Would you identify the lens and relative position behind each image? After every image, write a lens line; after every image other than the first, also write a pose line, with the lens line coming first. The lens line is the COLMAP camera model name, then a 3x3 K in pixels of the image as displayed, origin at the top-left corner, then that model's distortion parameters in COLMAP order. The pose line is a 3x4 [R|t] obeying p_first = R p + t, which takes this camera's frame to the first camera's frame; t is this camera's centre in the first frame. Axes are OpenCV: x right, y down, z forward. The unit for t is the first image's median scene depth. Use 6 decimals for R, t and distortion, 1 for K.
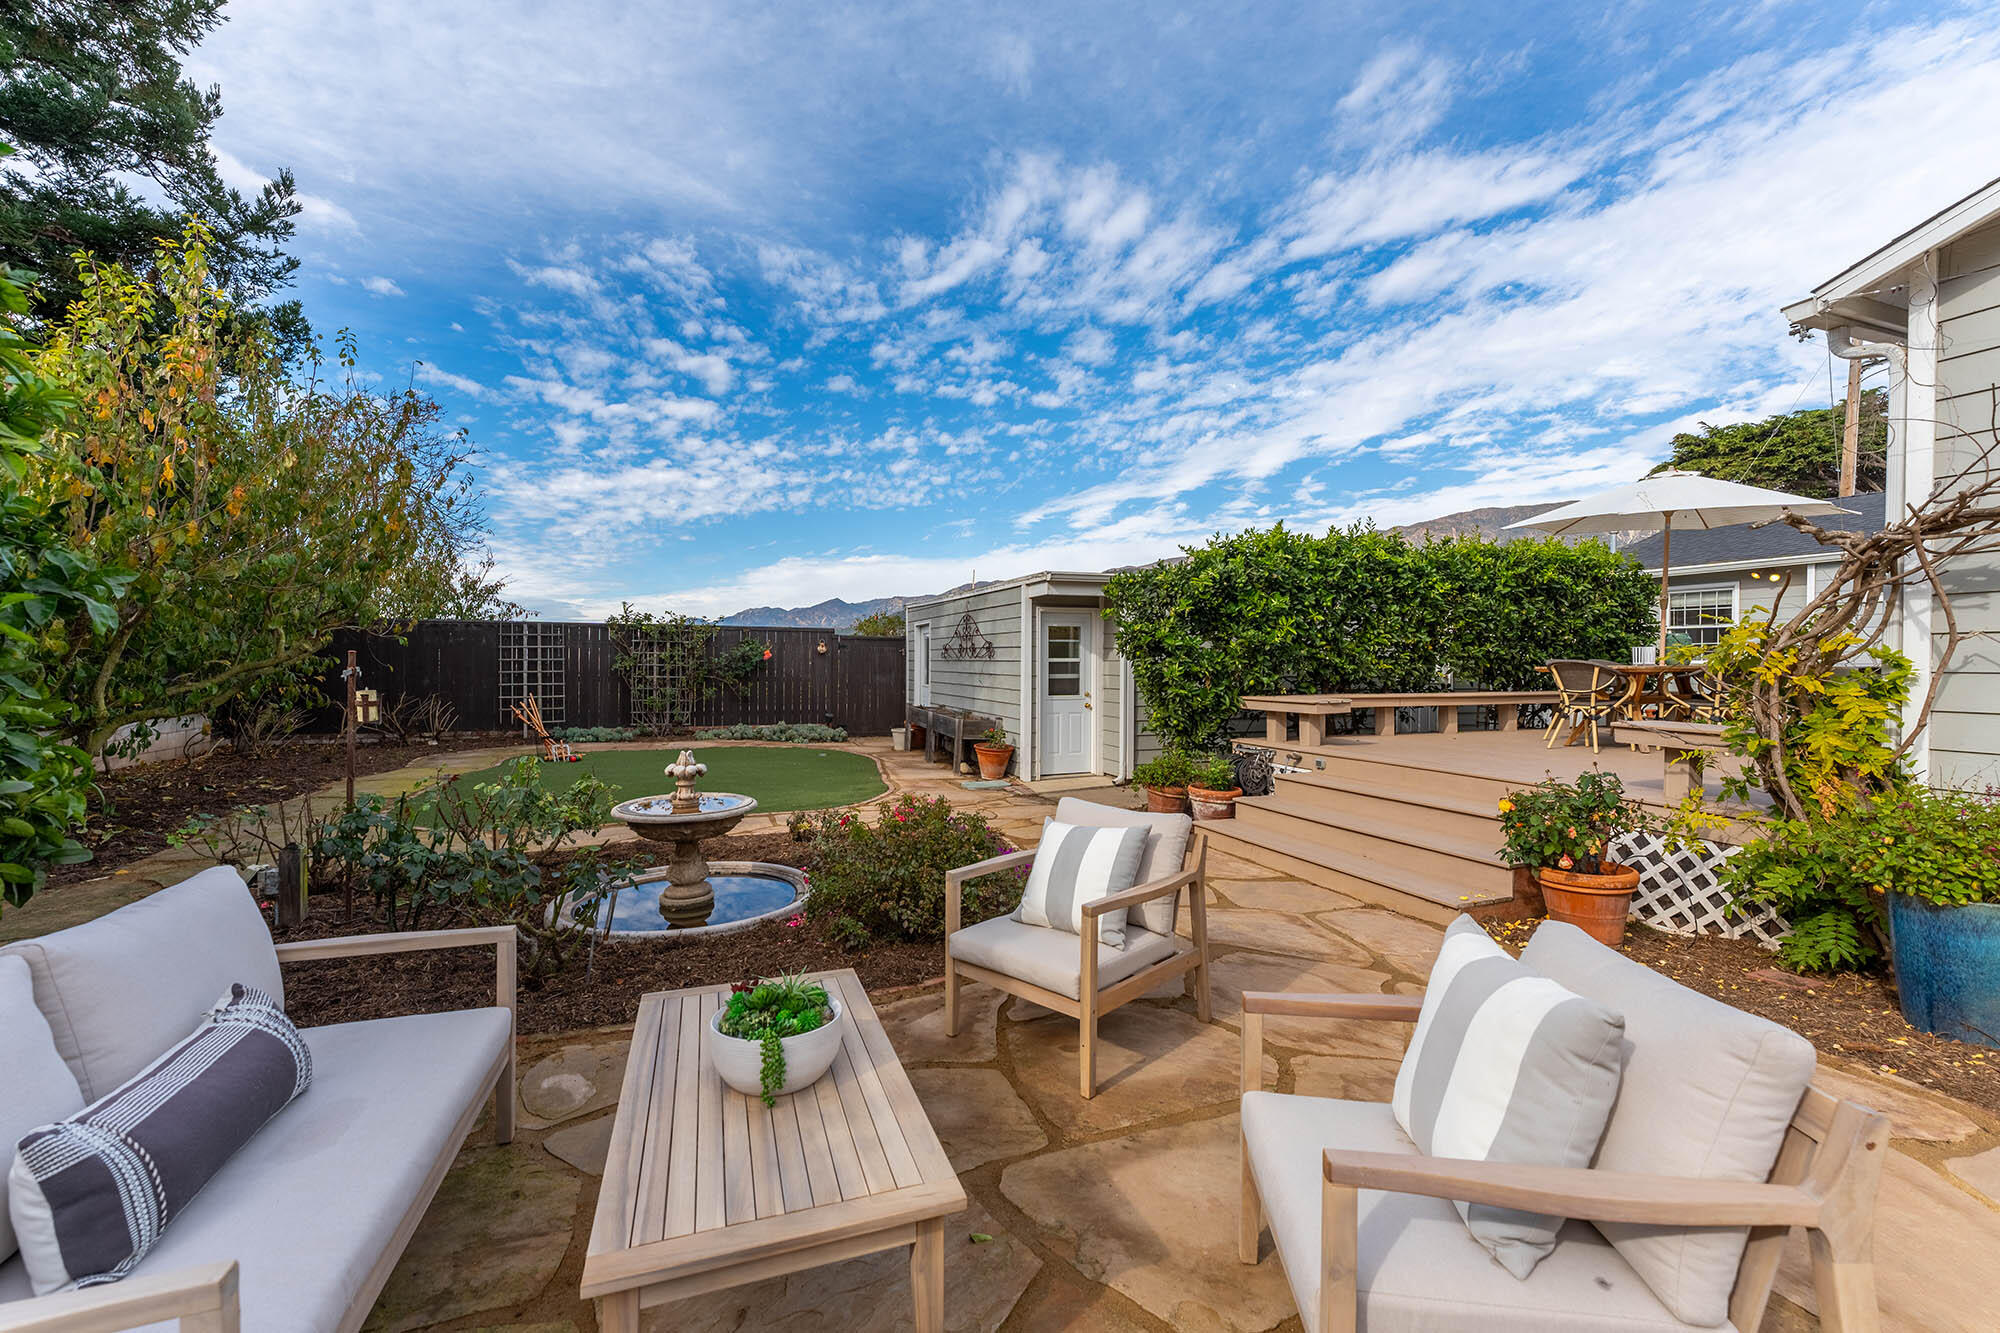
lens RADIAL K [[801.8, 0, 1003.1], [0, 801.8, 668.8], [0, 0, 1]] dist [0.000672, -0.000675]
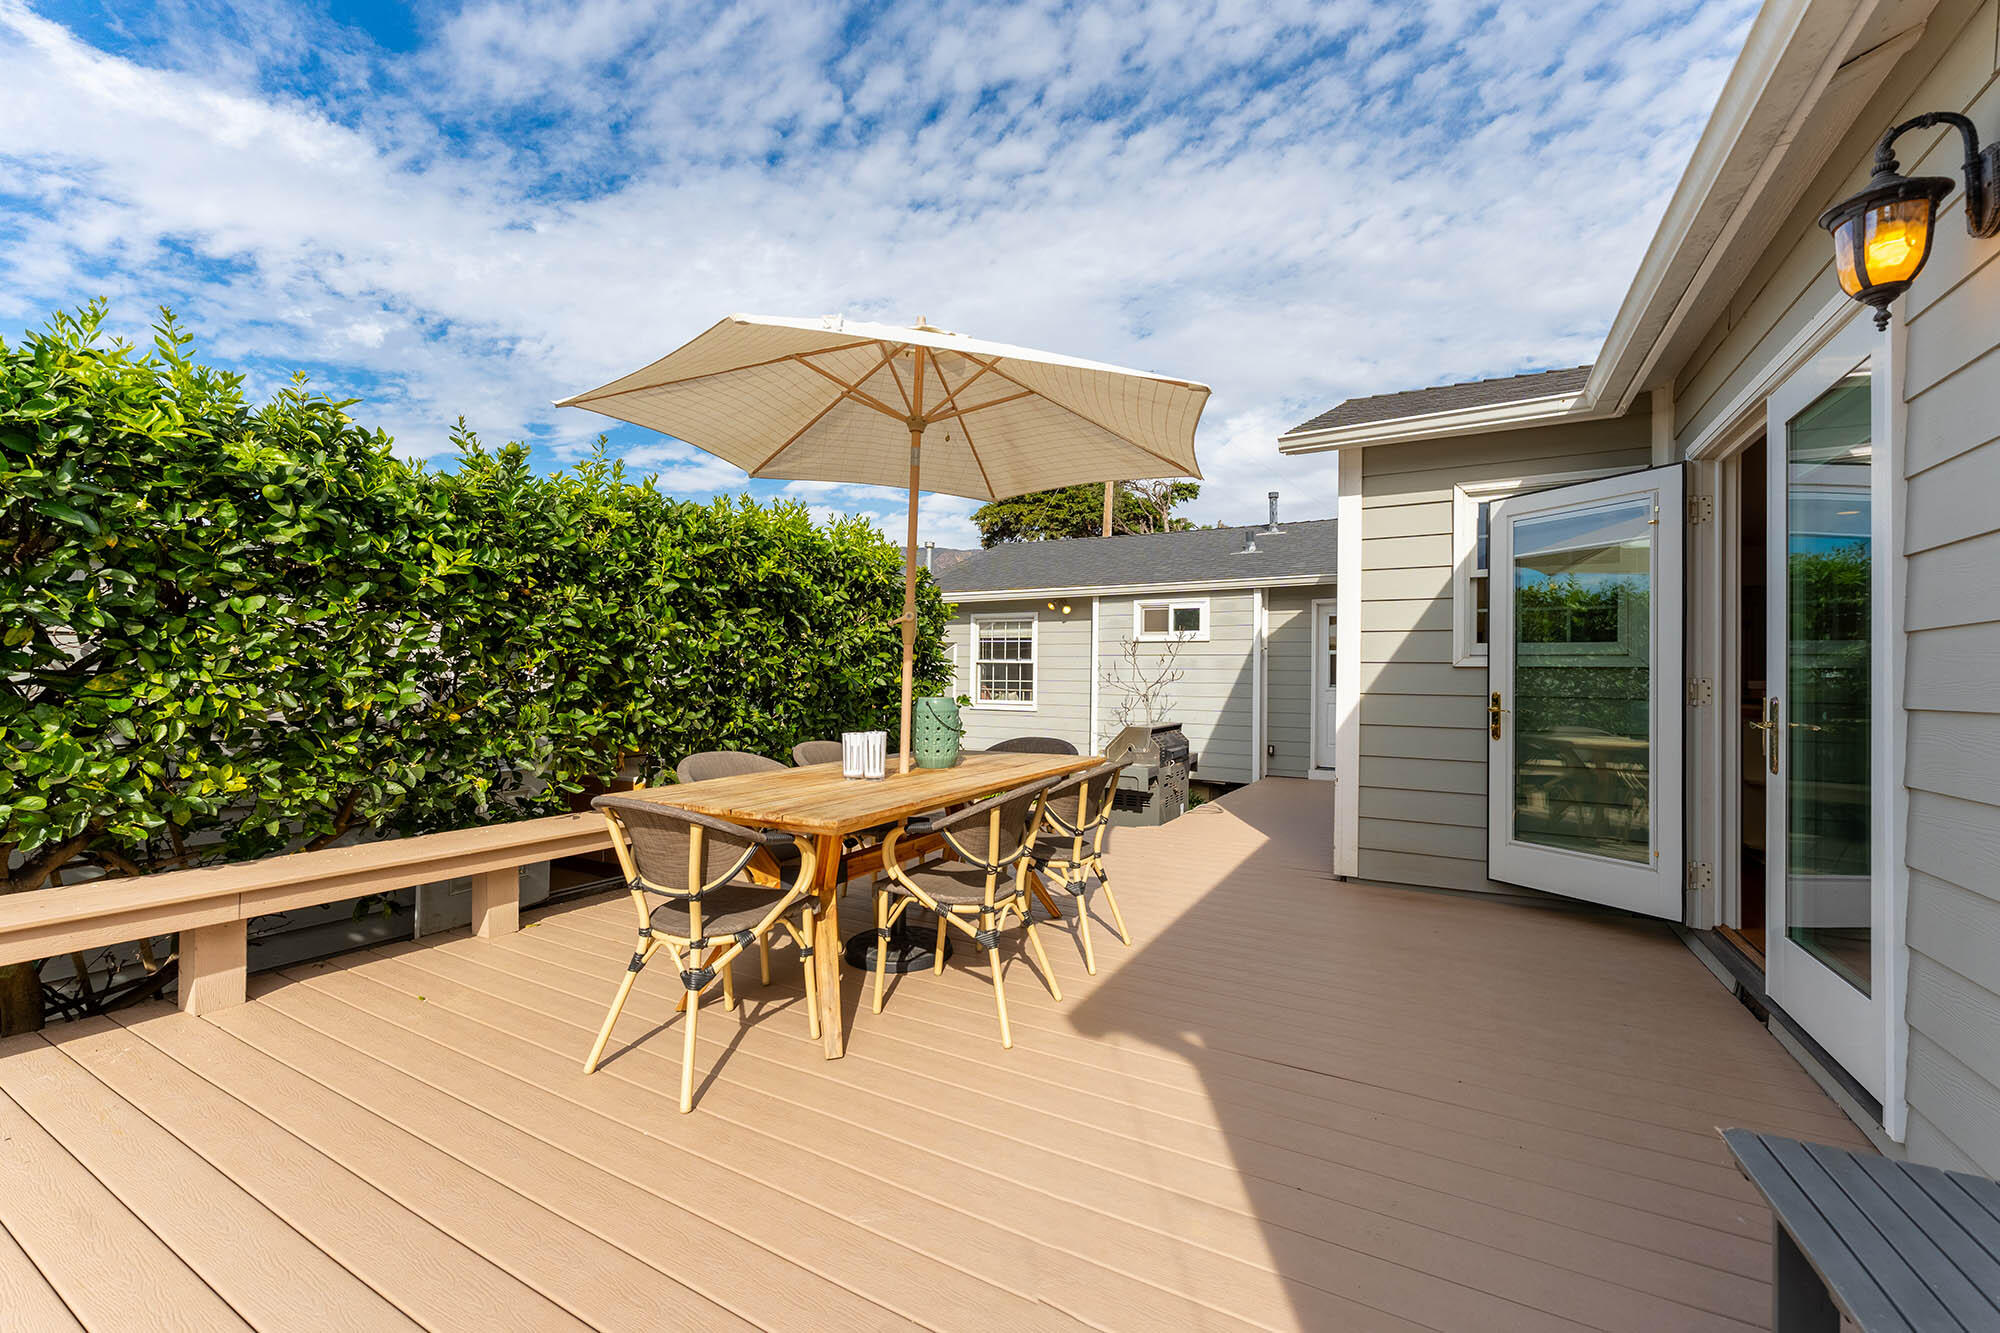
lens RADIAL K [[801.8, 0, 1005.8], [0, 801.8, 667.4], [0, 0, 1]] dist [0.000672, -0.000675]
pose [[0.762798, 0.019126, 0.646354, 0.442909], [-0.006958, 0.999747, -0.021372, -0.039662], [-0.646599, 0.011805, 0.762739, 0.481905]]
